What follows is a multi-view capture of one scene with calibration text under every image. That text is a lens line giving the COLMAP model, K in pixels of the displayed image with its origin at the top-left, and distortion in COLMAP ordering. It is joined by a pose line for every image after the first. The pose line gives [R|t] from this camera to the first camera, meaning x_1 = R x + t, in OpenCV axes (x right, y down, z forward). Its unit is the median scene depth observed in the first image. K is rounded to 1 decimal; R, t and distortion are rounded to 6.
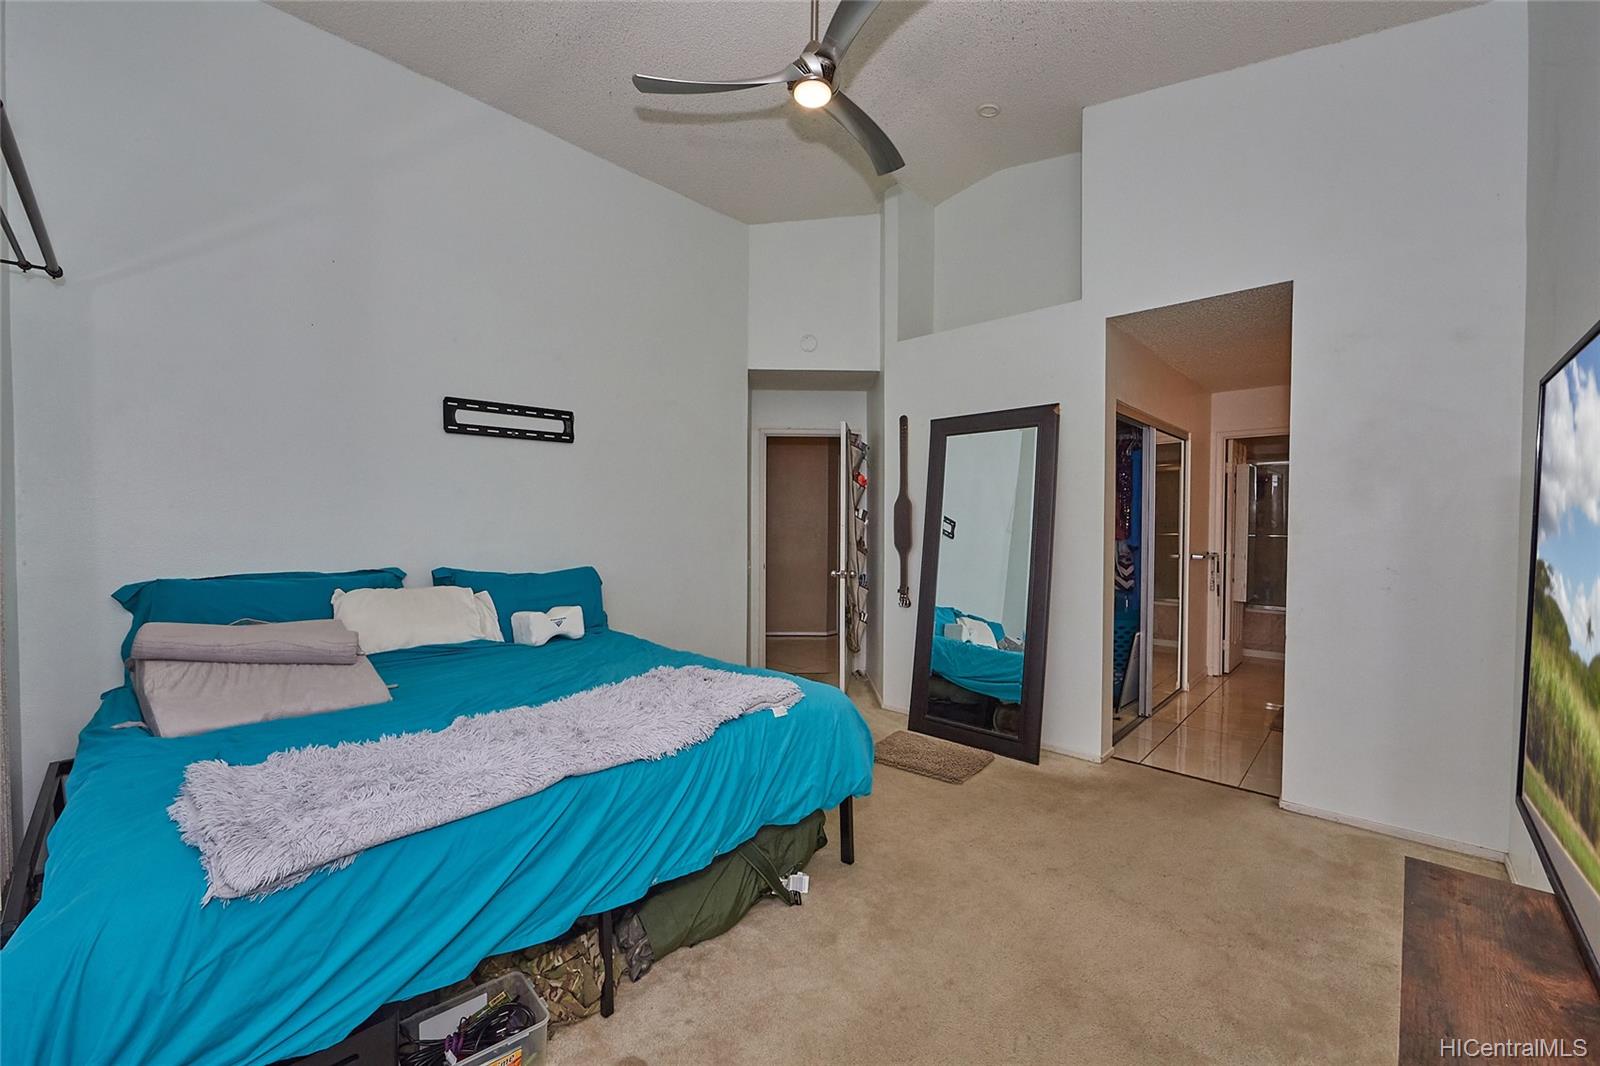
lens RADIAL K [[630.2, 0, 800.5], [0, 630.2, 535.0], [0, 0, 1]] dist [-0.009250, 0.000690]
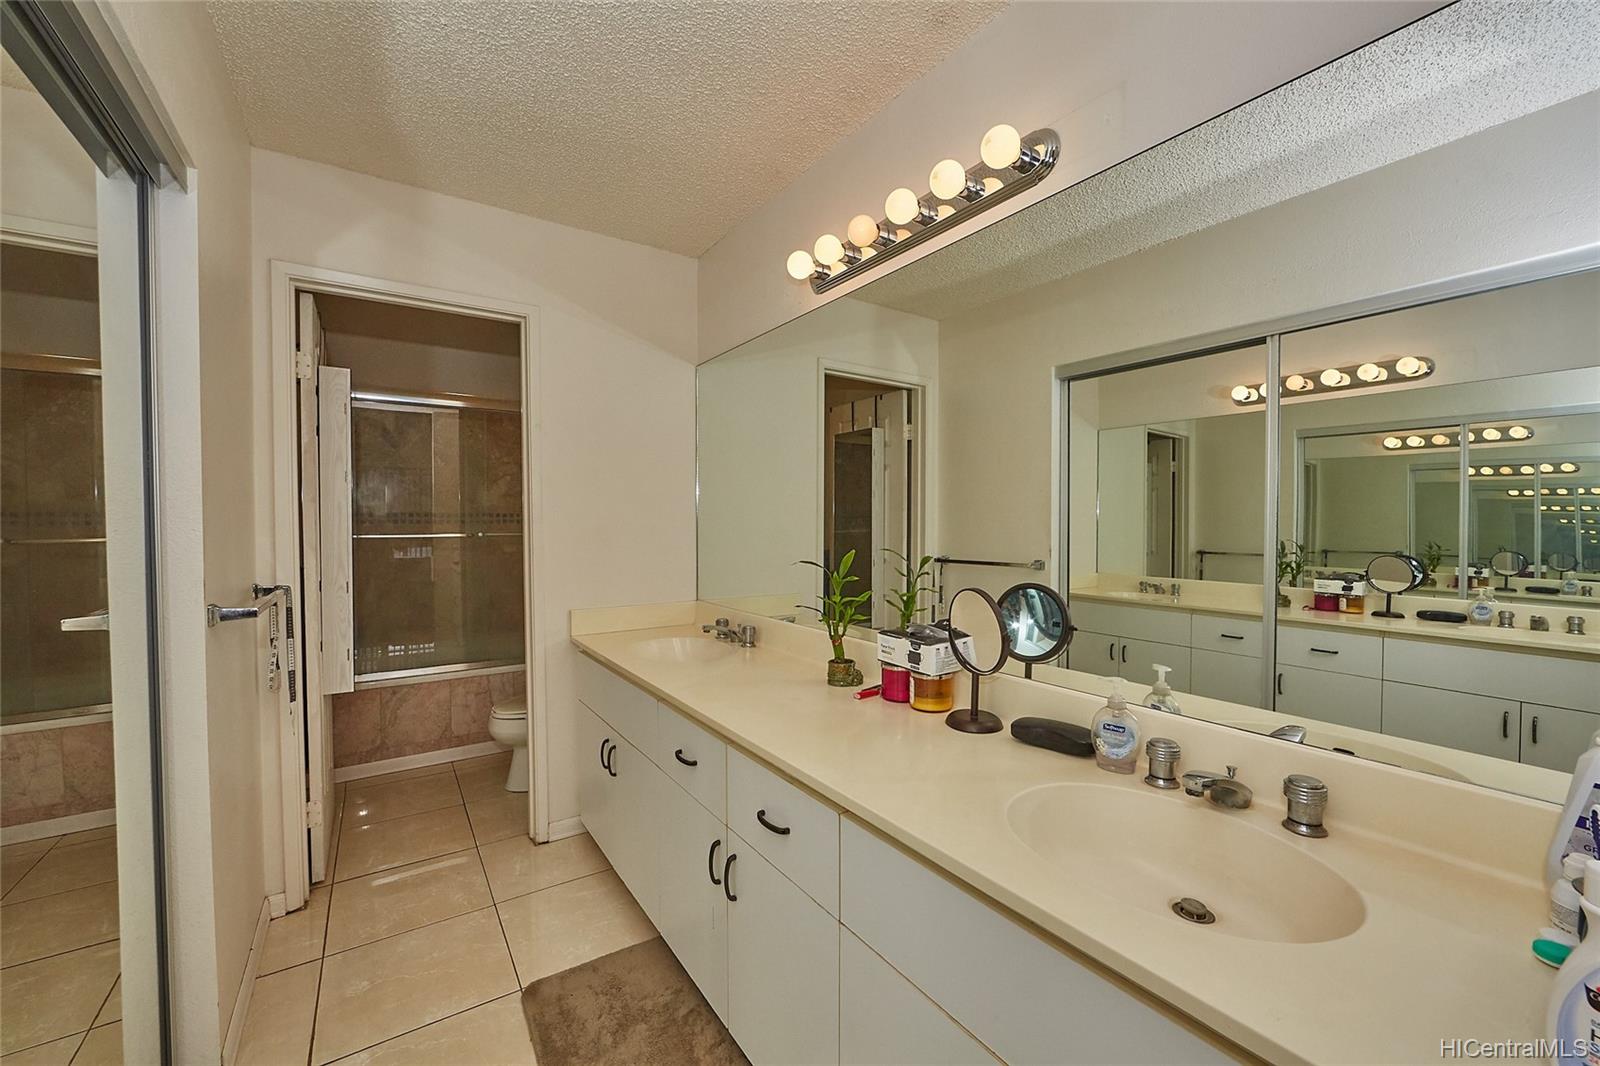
lens RADIAL K [[628.8, 0, 802.3], [0, 628.8, 534.8], [0, 0, 1]] dist [-0.003922, -0.000073]
pose [[0.211814, -0.020940, 0.977086, 0.361020], [0.022259, 0.999614, 0.016598, -0.000556], [-0.977057, 0.018233, 0.212198, 0.611179]]
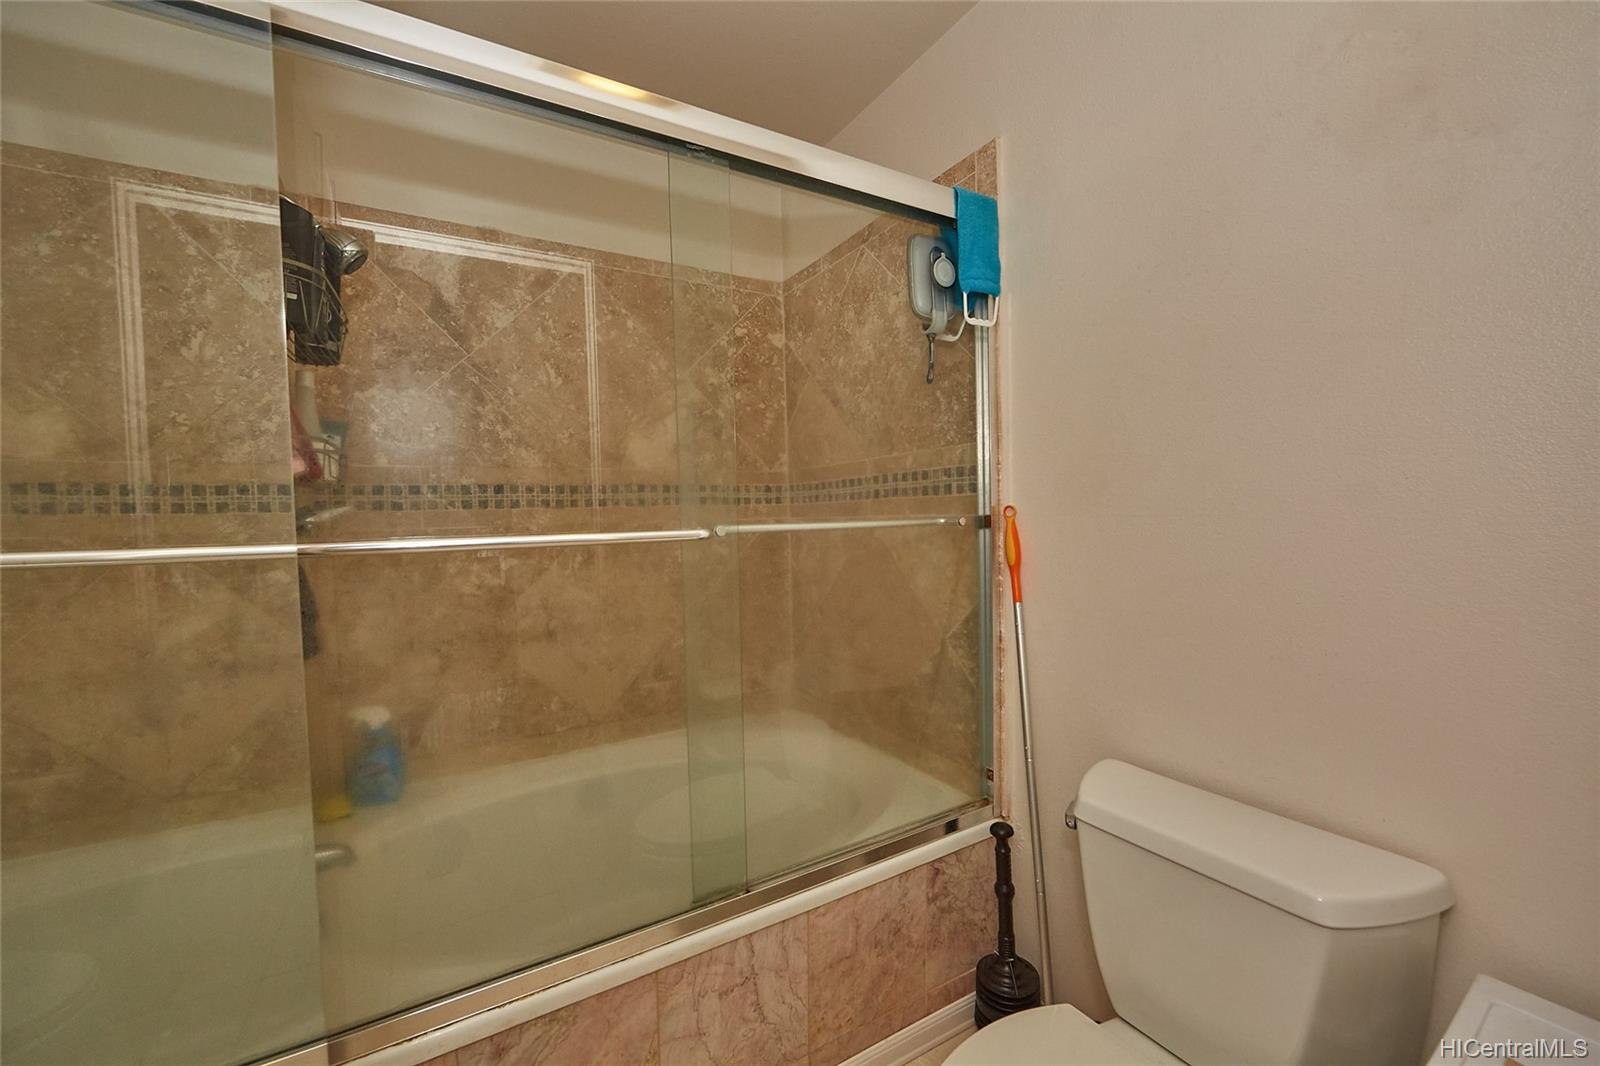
lens RADIAL K [[630.2, 0, 800.5], [0, 630.2, 535.0], [0, 0, 1]] dist [-0.009250, 0.000690]
pose [[0.268392, -0.041466, 0.962417, 0.579735], [0.042927, 0.998595, 0.031054, -0.000849], [-0.962353, 0.032979, 0.269795, 0.841065]]
